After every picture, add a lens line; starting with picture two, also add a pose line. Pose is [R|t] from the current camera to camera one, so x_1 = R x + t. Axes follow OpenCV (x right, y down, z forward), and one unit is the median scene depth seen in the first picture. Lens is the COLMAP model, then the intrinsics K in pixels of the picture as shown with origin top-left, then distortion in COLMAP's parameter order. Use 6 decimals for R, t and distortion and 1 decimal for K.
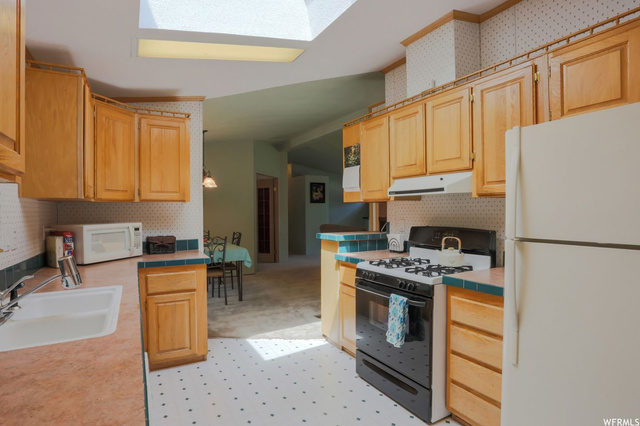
lens RADIAL K [[338.1, 0, 320.4], [0, 338.1, 214.5], [0, 0, 1]] dist [-0.060239, 0.017088]
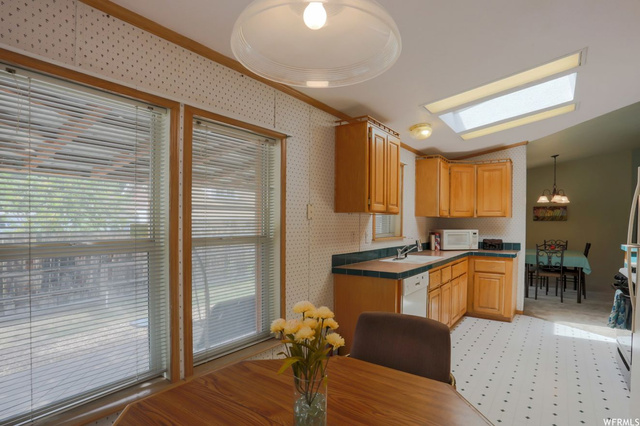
lens RADIAL K [[338.1, 0, 319.2], [0, 338.1, 228.3], [0, 0, 1]] dist [-0.060239, 0.017088]
pose [[0.417541, 0.025353, -0.908305, 0.632304], [-0.017040, 0.999653, 0.020069, -0.003041], [0.908498, 0.007098, 0.417828, -0.410214]]
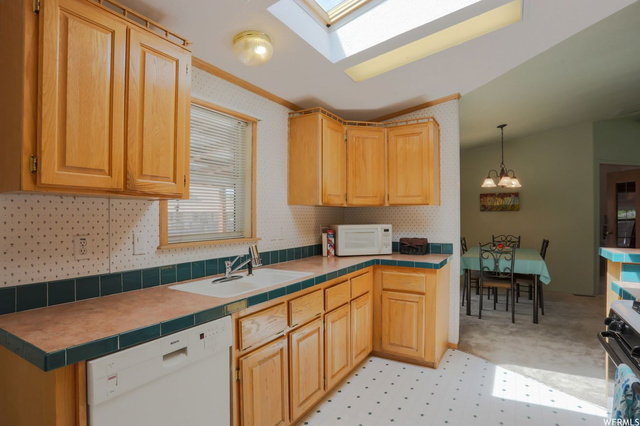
lens RADIAL K [[338.1, 0, 318.6], [0, 338.1, 214.7], [0, 0, 1]] dist [-0.060239, 0.017088]
pose [[0.501559, 0.002965, -0.865119, 0.312758], [-0.008546, 0.999962, -0.001528, -0.004965], [0.865081, 0.008160, 0.501565, 0.216743]]
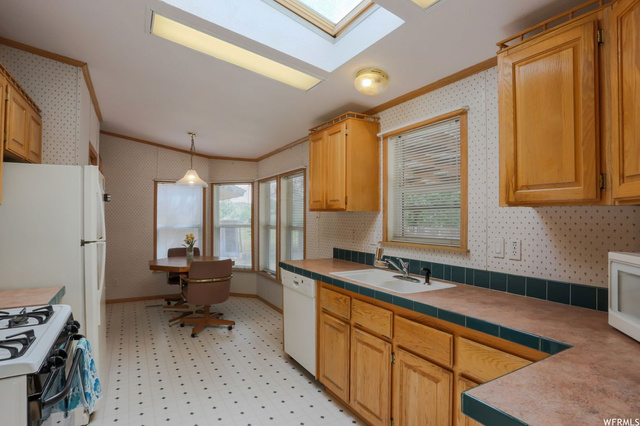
lens RADIAL K [[338.1, 0, 319.4], [0, 338.1, 216.8], [0, 0, 1]] dist [-0.060239, 0.017088]
pose [[-0.999573, 0.010089, -0.027416, -0.169102], [0.009802, 0.999896, 0.010610, -0.025540], [0.027520, 0.010336, -0.999568, 1.200933]]
